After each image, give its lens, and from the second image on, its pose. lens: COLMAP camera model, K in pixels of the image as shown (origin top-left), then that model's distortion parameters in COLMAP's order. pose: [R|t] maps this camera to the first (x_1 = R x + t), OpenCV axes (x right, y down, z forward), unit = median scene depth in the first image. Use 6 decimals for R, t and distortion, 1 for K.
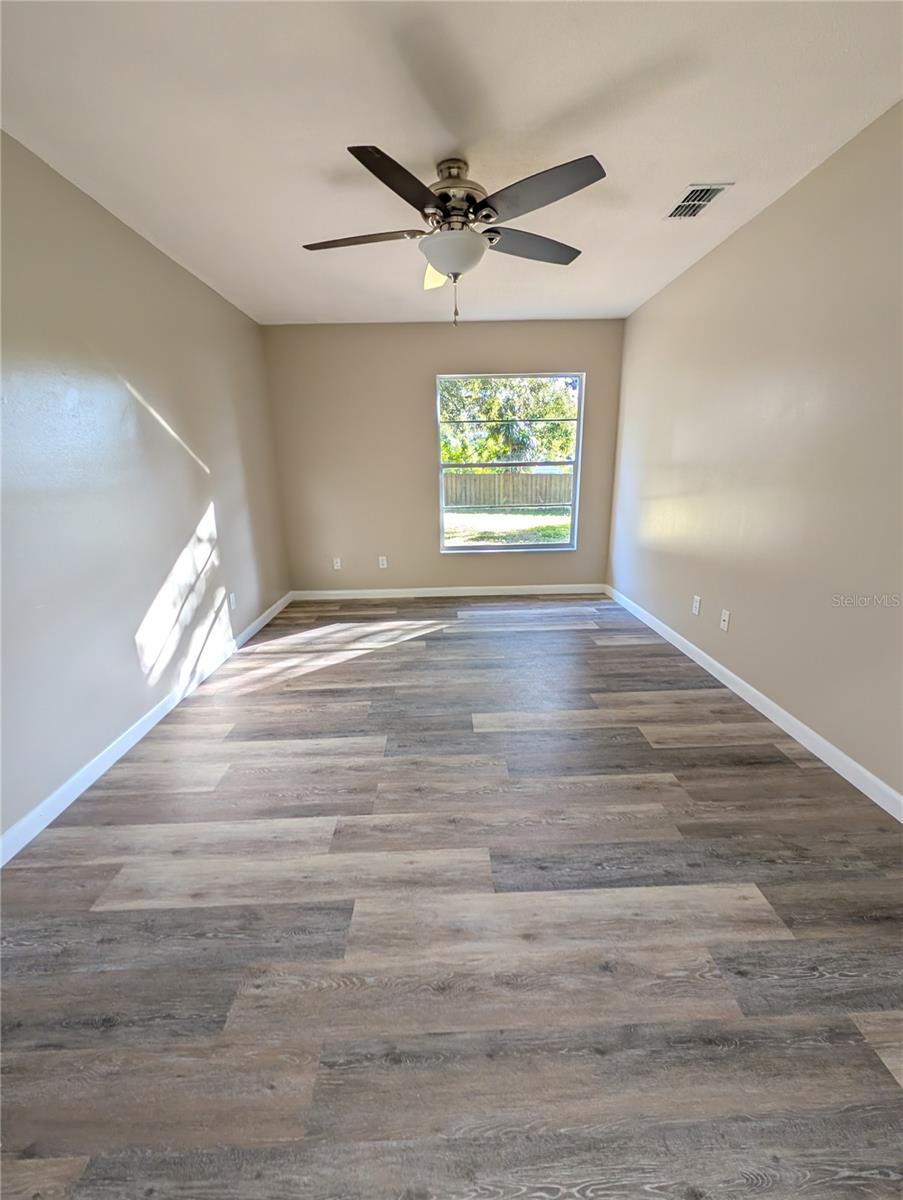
lens RADIAL K [[452.5, 0, 448.6], [0, 452.5, 602.3], [0, 0, 1]] dist [0.001130, -0.000200]
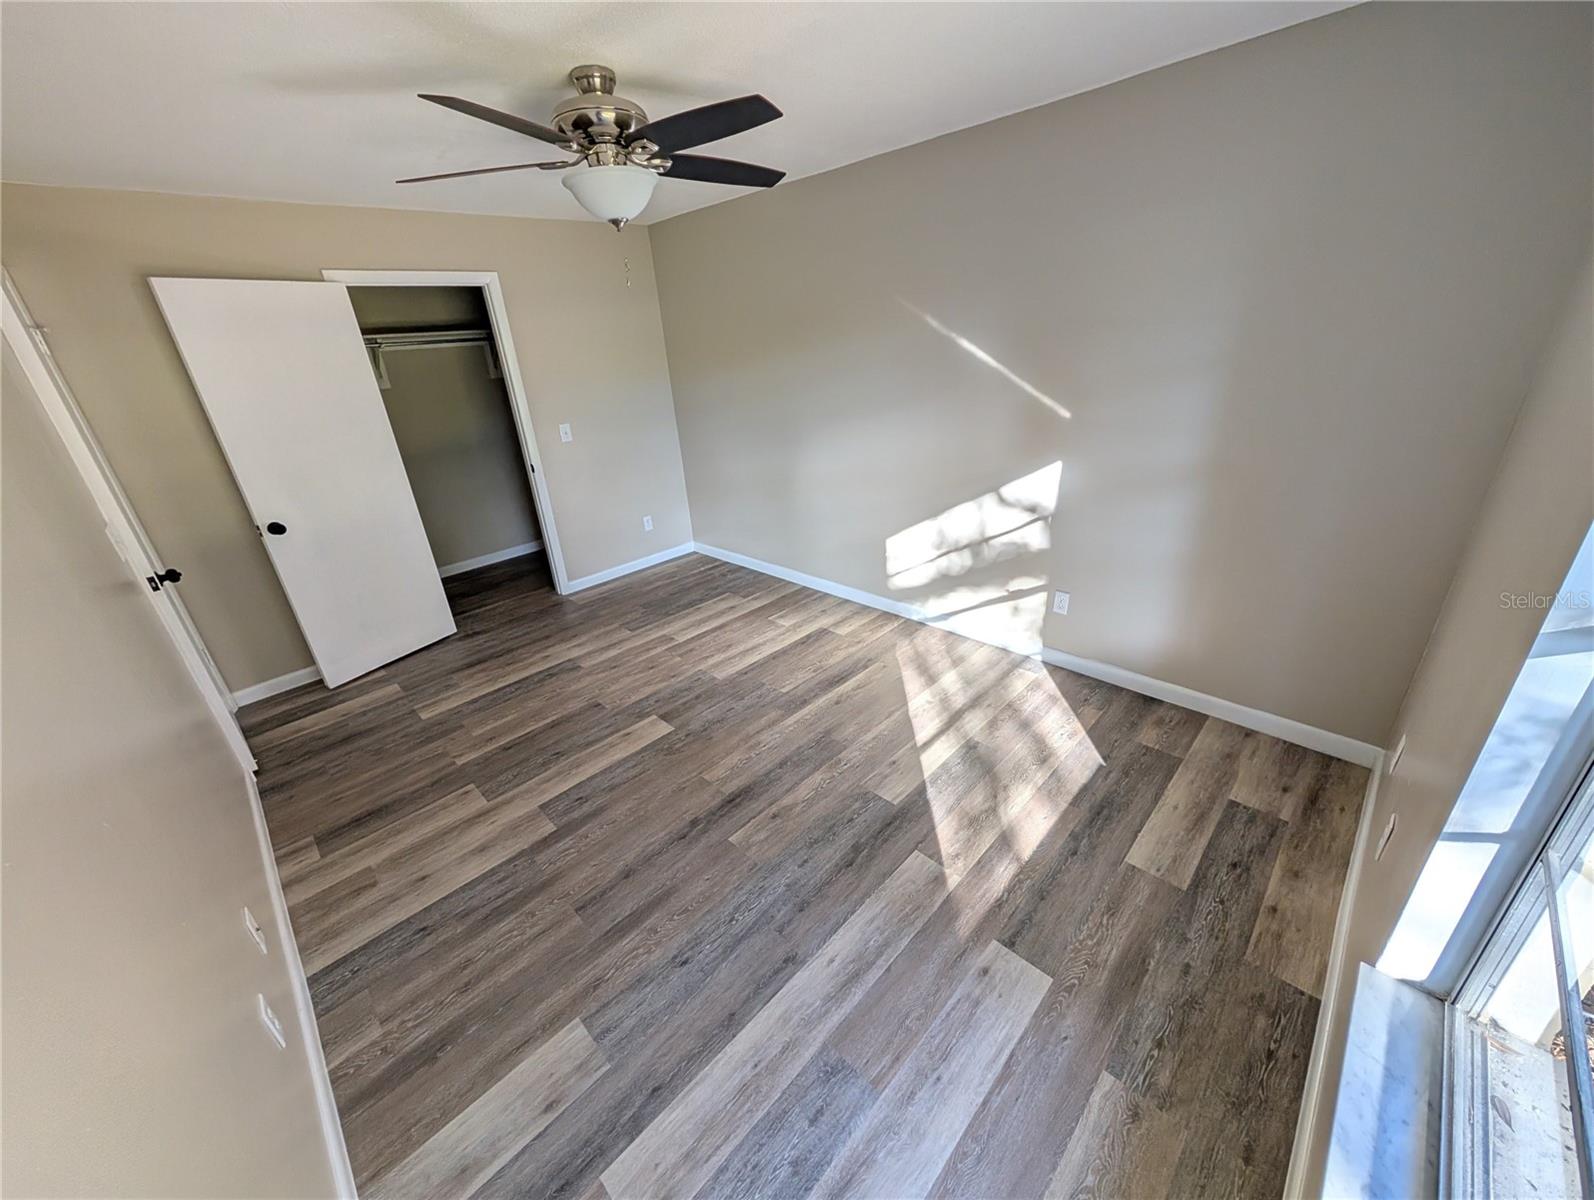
lens RADIAL K [[601.0, 0, 804.8], [0, 601.0, 600.4], [0, 0, 1]] dist [0.001130, -0.000200]
pose [[-0.697211, 0.351456, -0.624800, 0.695682], [-0.139933, 0.788082, 0.599454, -0.935682], [0.703076, 0.505376, -0.500279, 2.162775]]
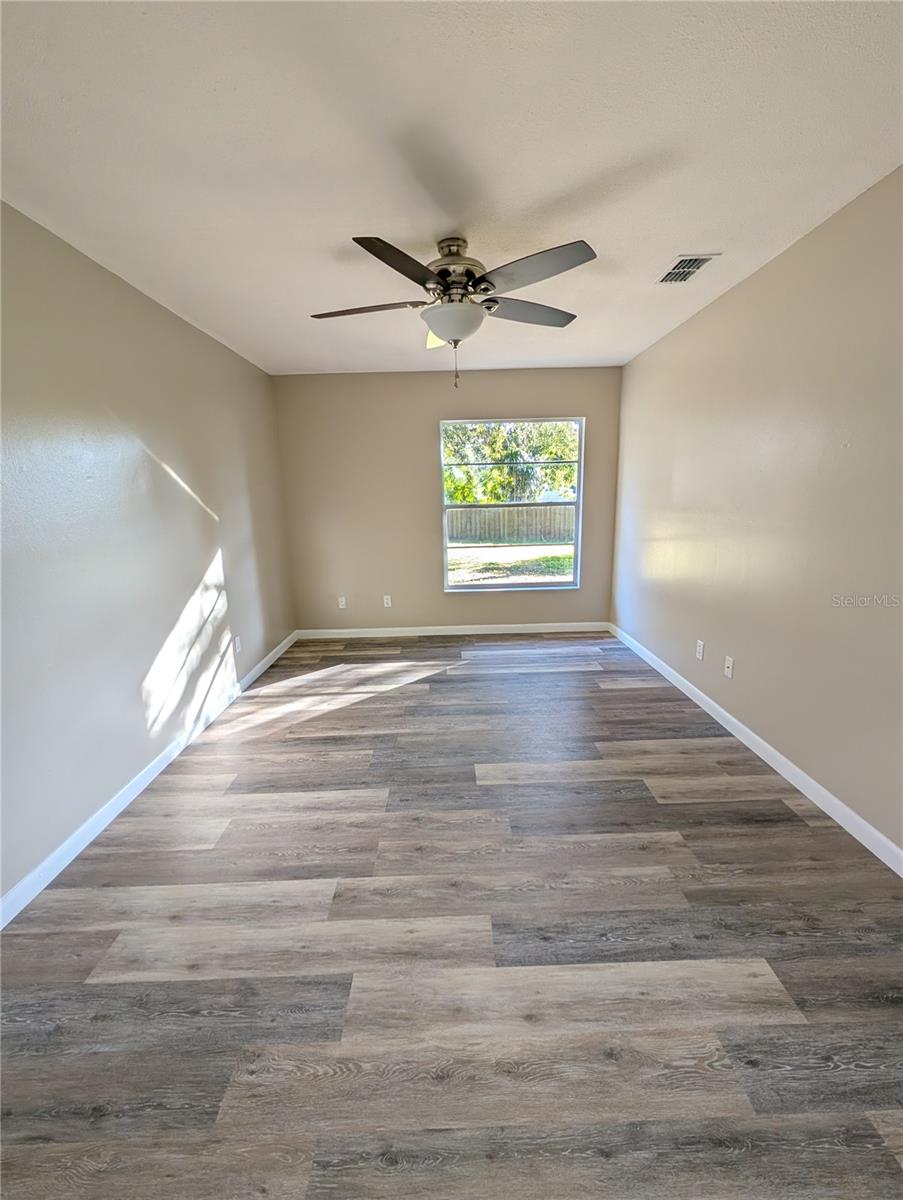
lens RADIAL K [[452.5, 0, 448.8], [0, 452.5, 605.5], [0, 0, 1]] dist [0.001130, -0.000200]
pose [[0.999911, -0.003516, -0.012891, 0.011209], [0.002826, 0.998582, -0.053163, -0.063413], [0.013060, 0.053122, 0.998503, -0.012780]]
